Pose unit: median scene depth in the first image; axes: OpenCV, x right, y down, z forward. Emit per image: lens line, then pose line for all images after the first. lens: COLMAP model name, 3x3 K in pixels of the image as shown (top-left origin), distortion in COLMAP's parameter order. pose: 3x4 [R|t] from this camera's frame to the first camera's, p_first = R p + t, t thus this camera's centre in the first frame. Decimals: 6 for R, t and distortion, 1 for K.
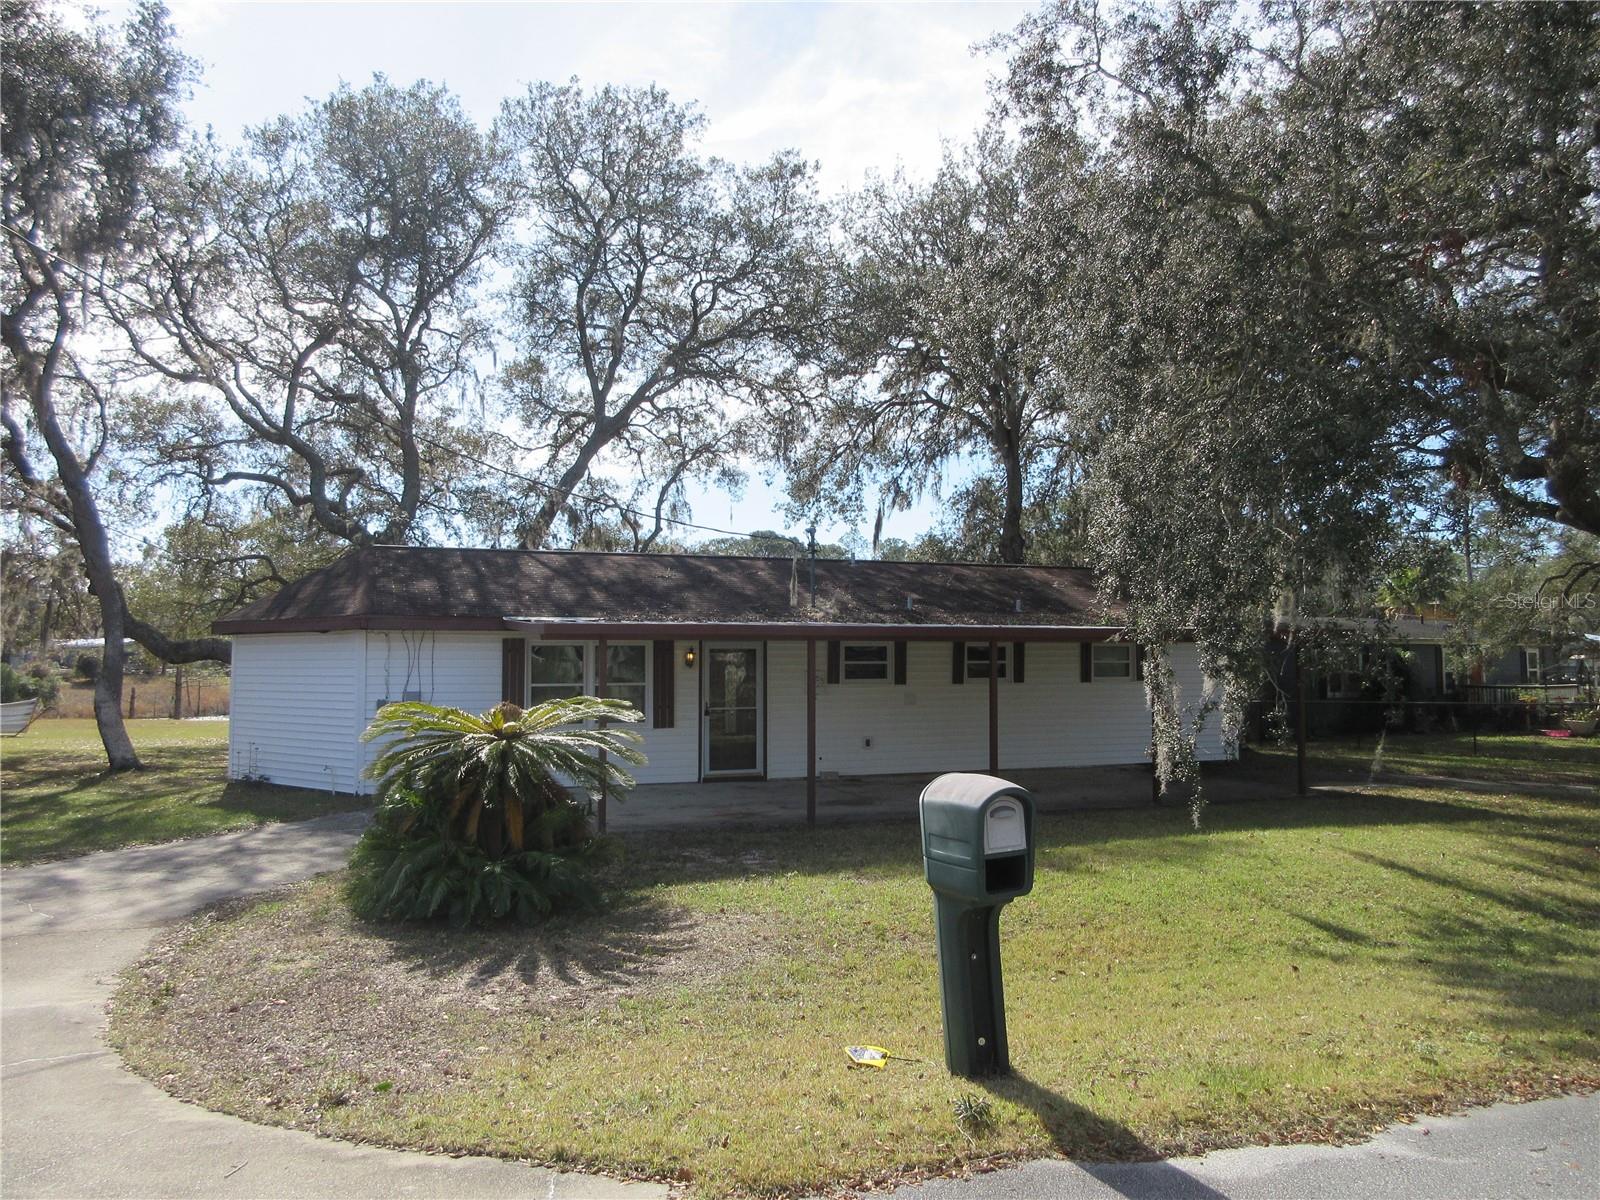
lens RADIAL K [[1208.9, 0, 794.7], [0, 1208.9, 599.4], [0, 0, 1]] dist [0.000530, -0.002806]
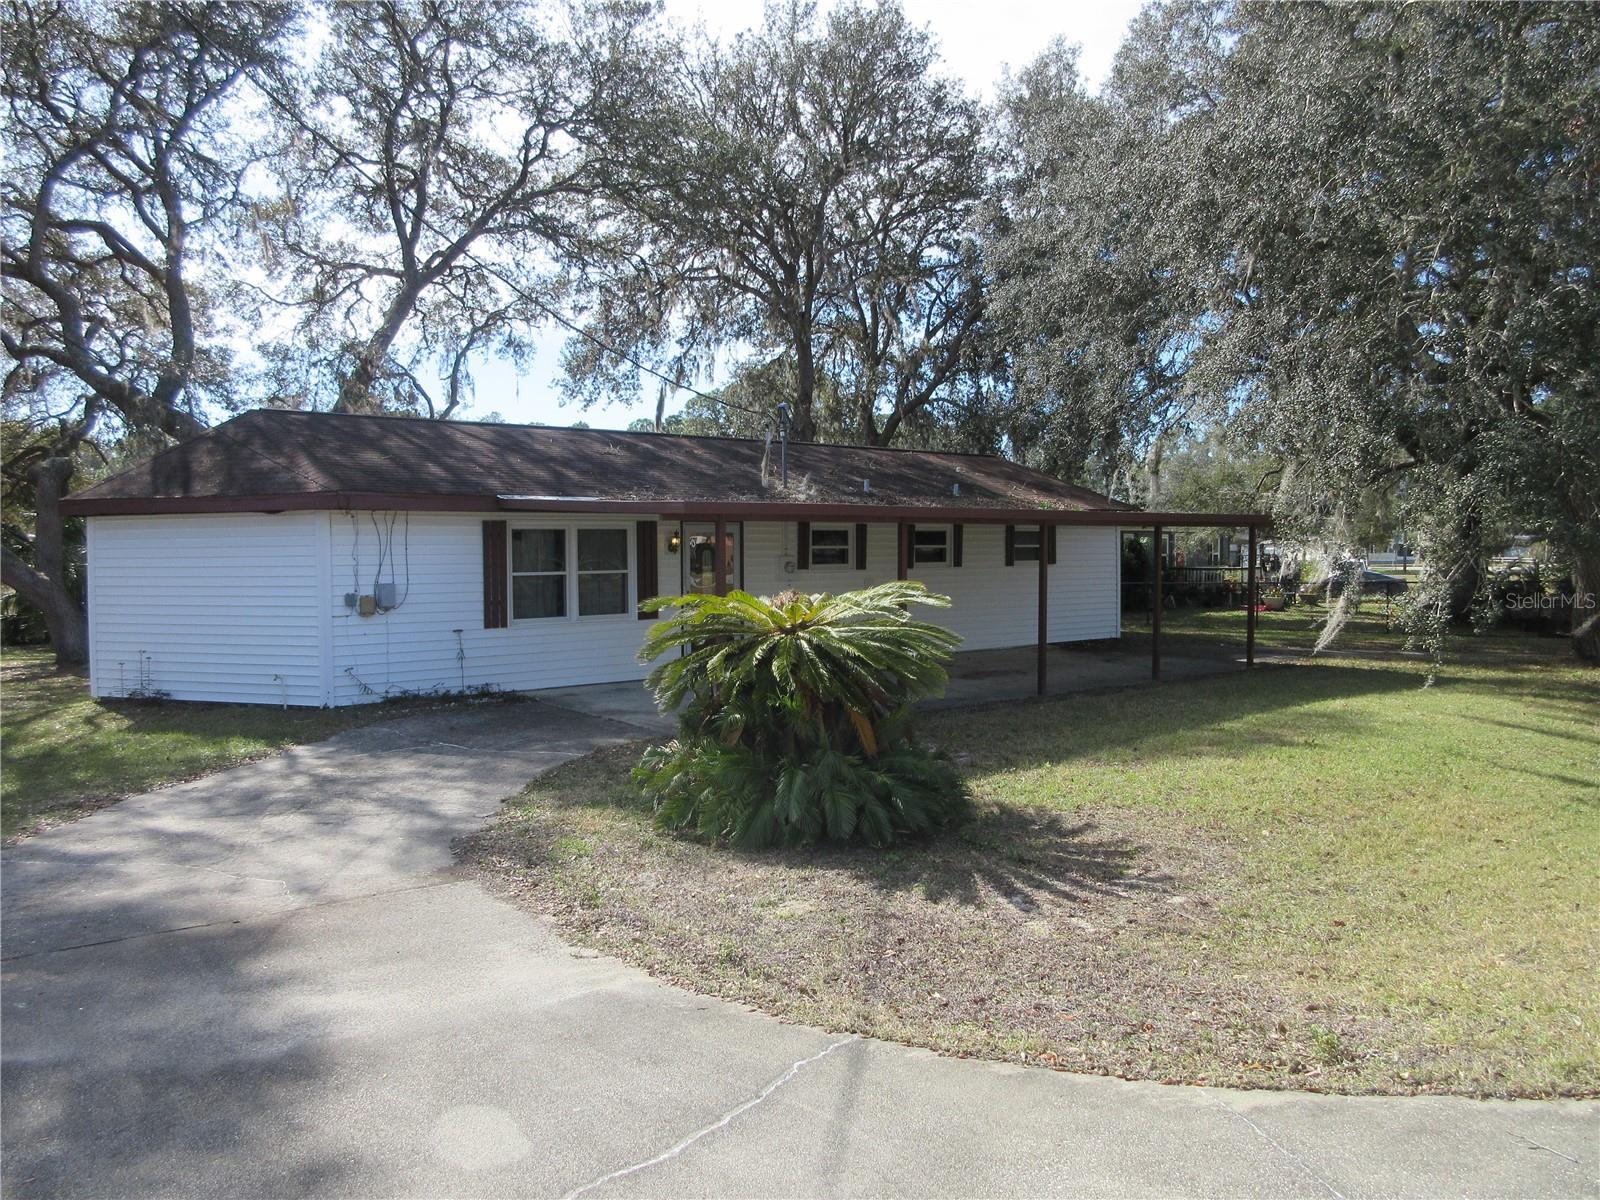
lens RADIAL K [[1208.9, 0, 794.7], [0, 1208.9, 599.4], [0, 0, 1]] dist [0.000530, -0.002806]
pose [[0.944728, -0.017765, 0.327374, -0.187267], [-0.011967, 0.995997, 0.088581, 0.005453], [-0.327637, -0.087603, 0.940734, 0.067229]]
